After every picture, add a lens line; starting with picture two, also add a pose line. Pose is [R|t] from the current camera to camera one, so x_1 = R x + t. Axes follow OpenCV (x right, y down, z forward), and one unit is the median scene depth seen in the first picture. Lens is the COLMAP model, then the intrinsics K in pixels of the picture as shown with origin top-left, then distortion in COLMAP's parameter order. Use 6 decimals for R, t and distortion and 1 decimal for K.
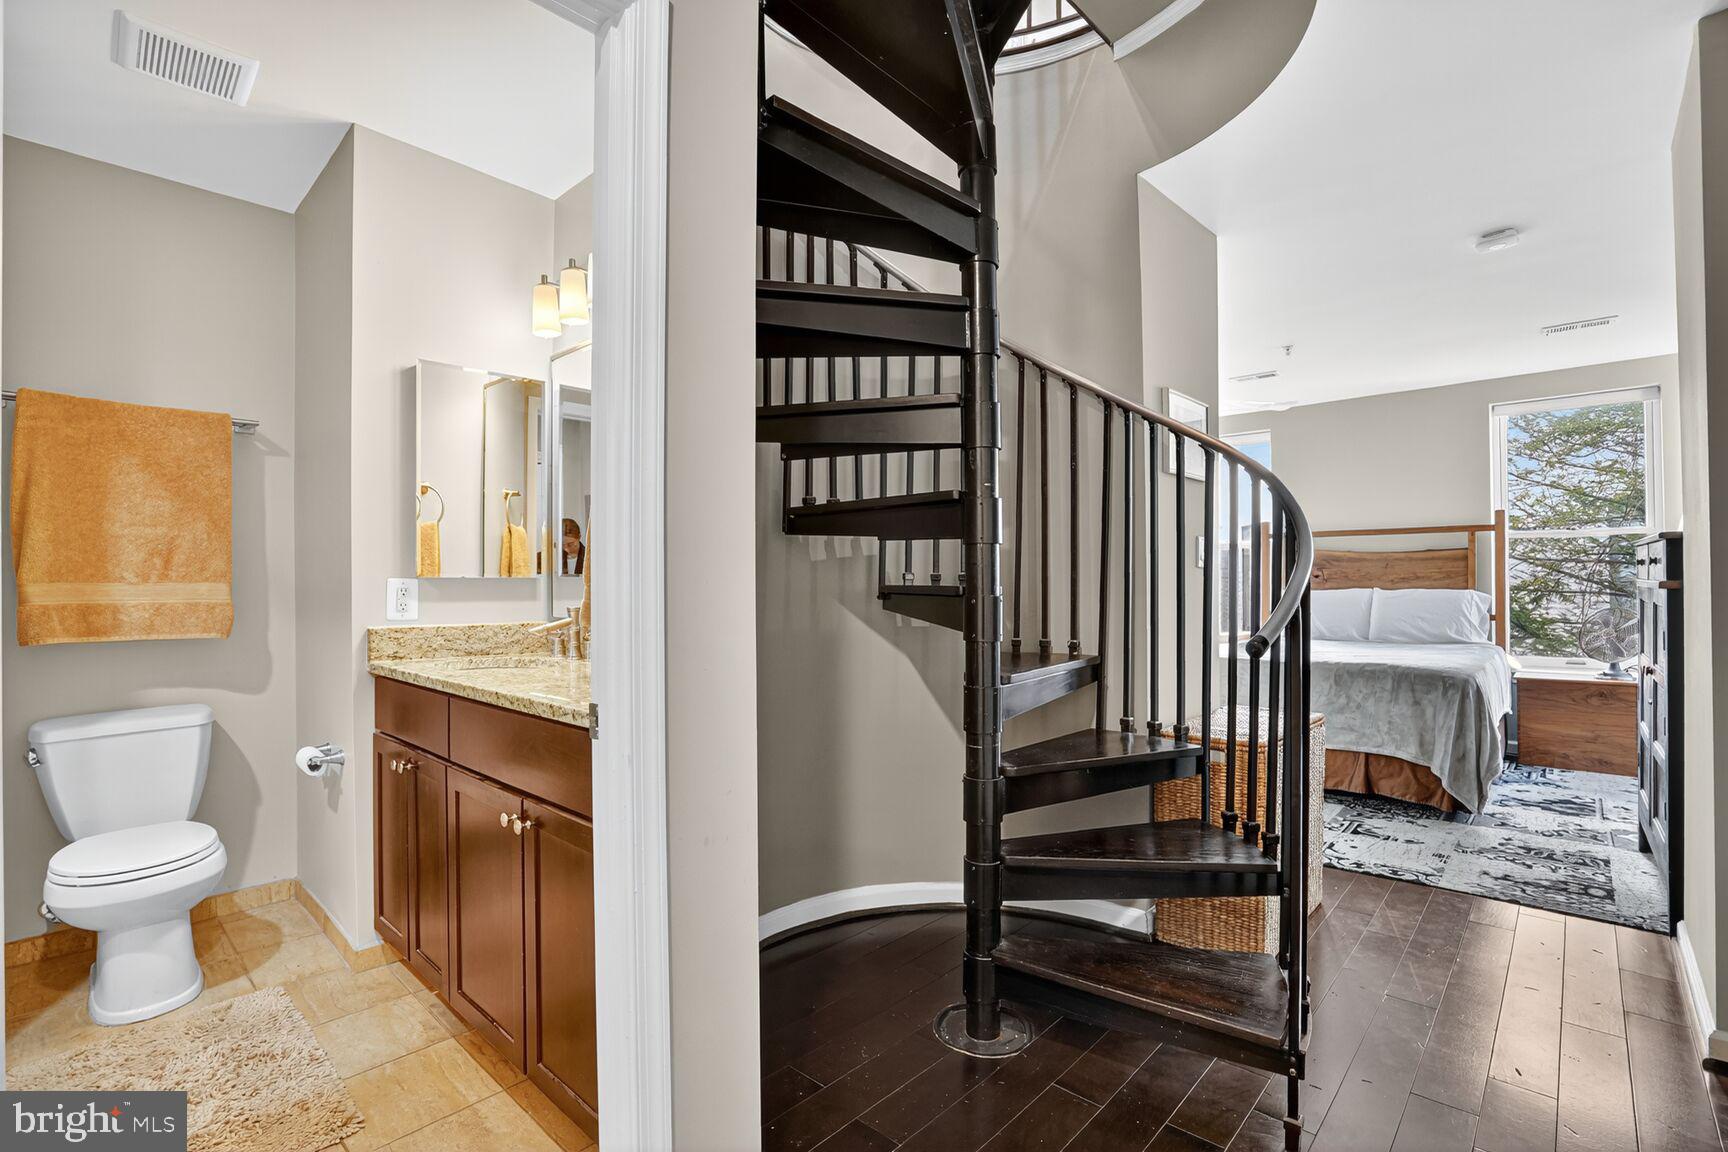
lens RADIAL K [[801.2, 0, 859.2], [0, 801.2, 585.6], [0, 0, 1]] dist [-0.045688, 0.015644]
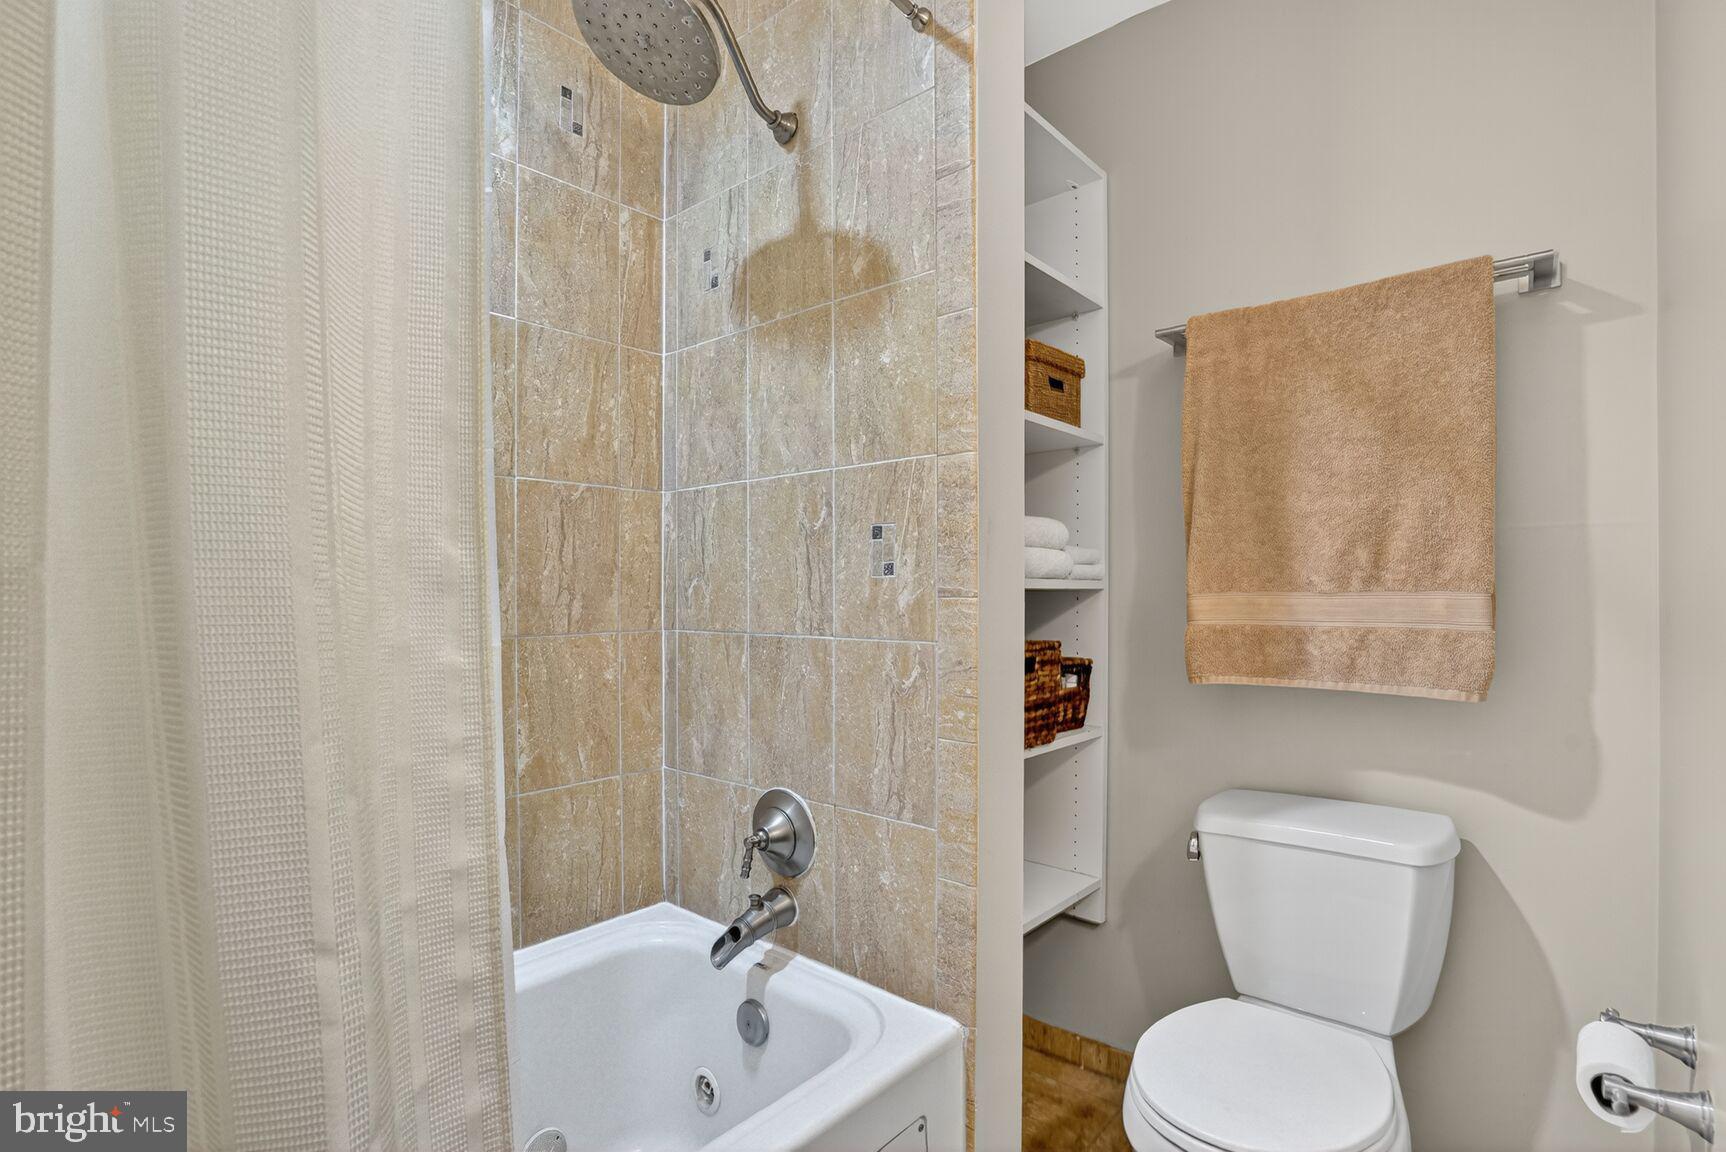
lens RADIAL K [[822.7, 0, 848.0], [0, 822.7, 596.9], [0, 0, 1]] dist [-0.054508, 0.023208]
pose [[0.031276, 0.006112, -0.999492, -0.322102], [0.002095, 0.999979, 0.006180, -0.004273], [0.999509, -0.002287, 0.031262, 0.604746]]
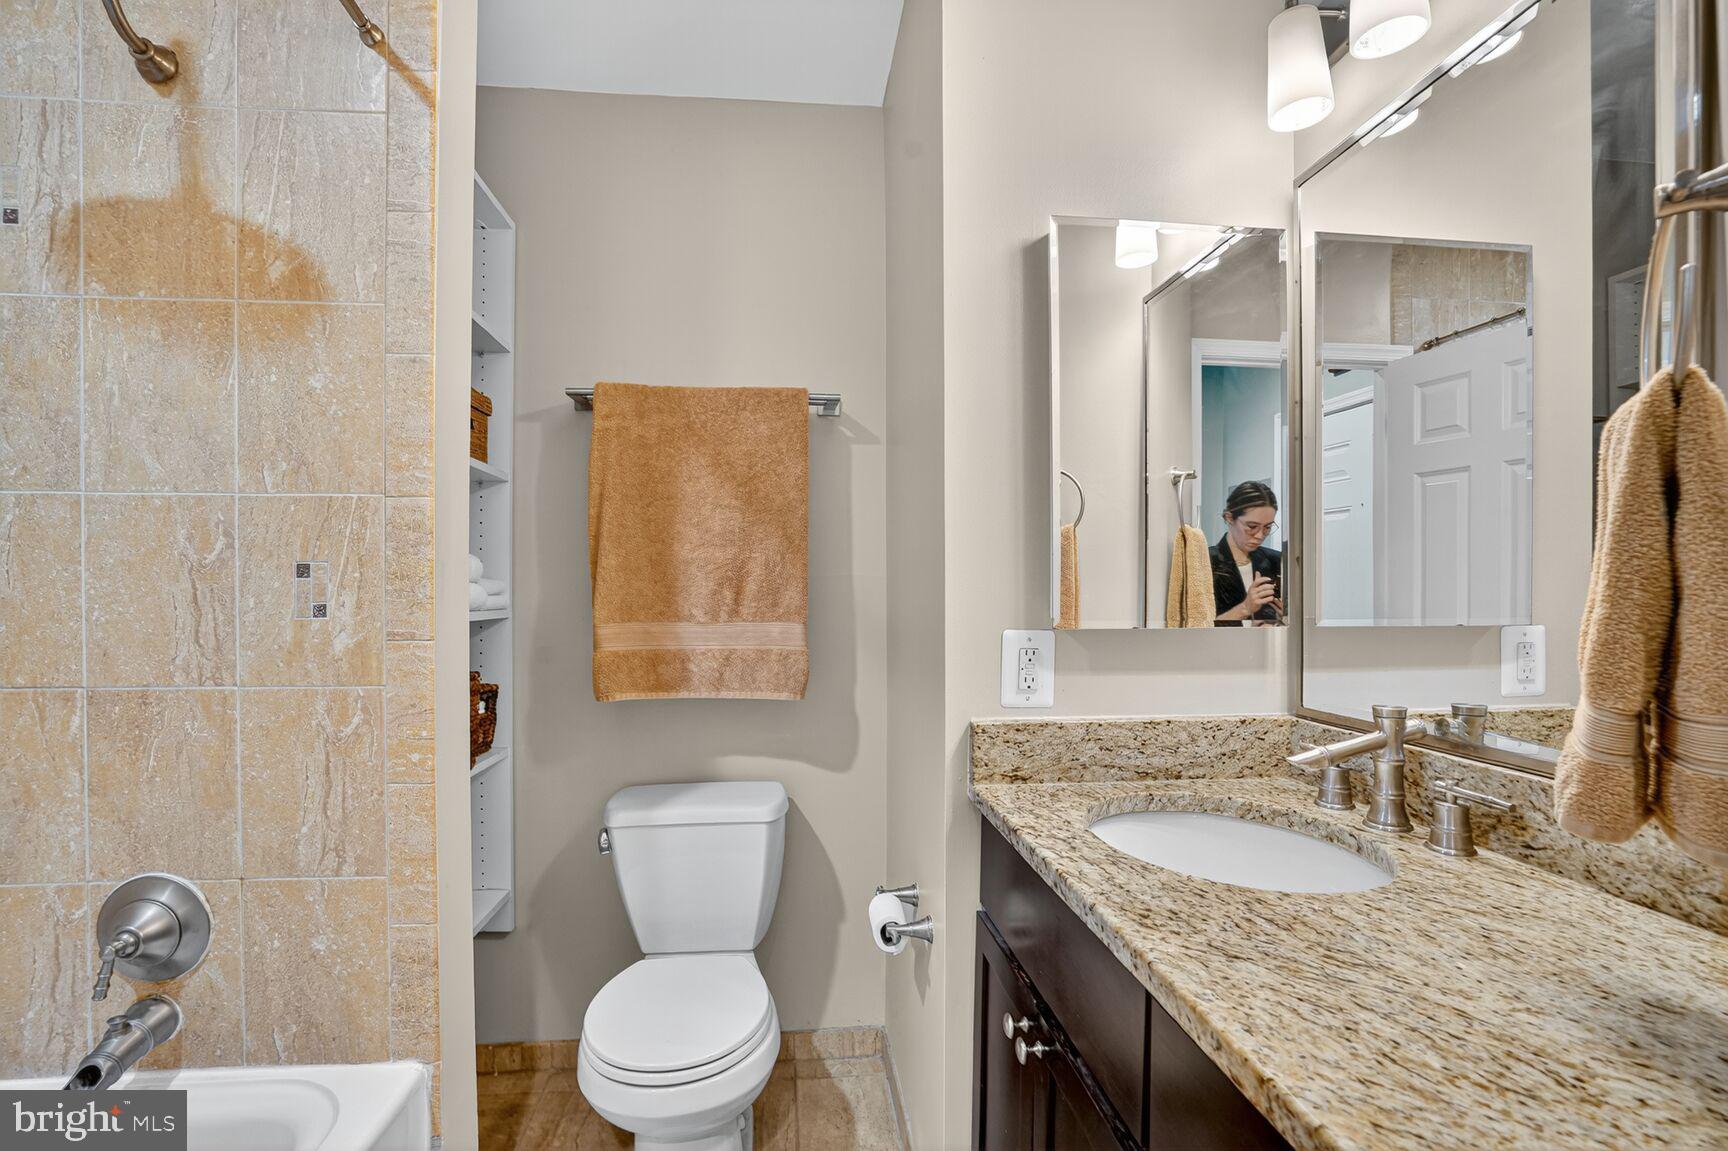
lens RADIAL K [[823.6, 0, 849.0], [0, 823.6, 596.5], [0, 0, 1]] dist [-0.054508, 0.023208]
pose [[0.751008, 0.008222, -0.660242, -0.290401], [-0.003327, 0.999957, 0.008668, -0.035299], [0.660285, -0.004313, 0.751003, 0.482932]]
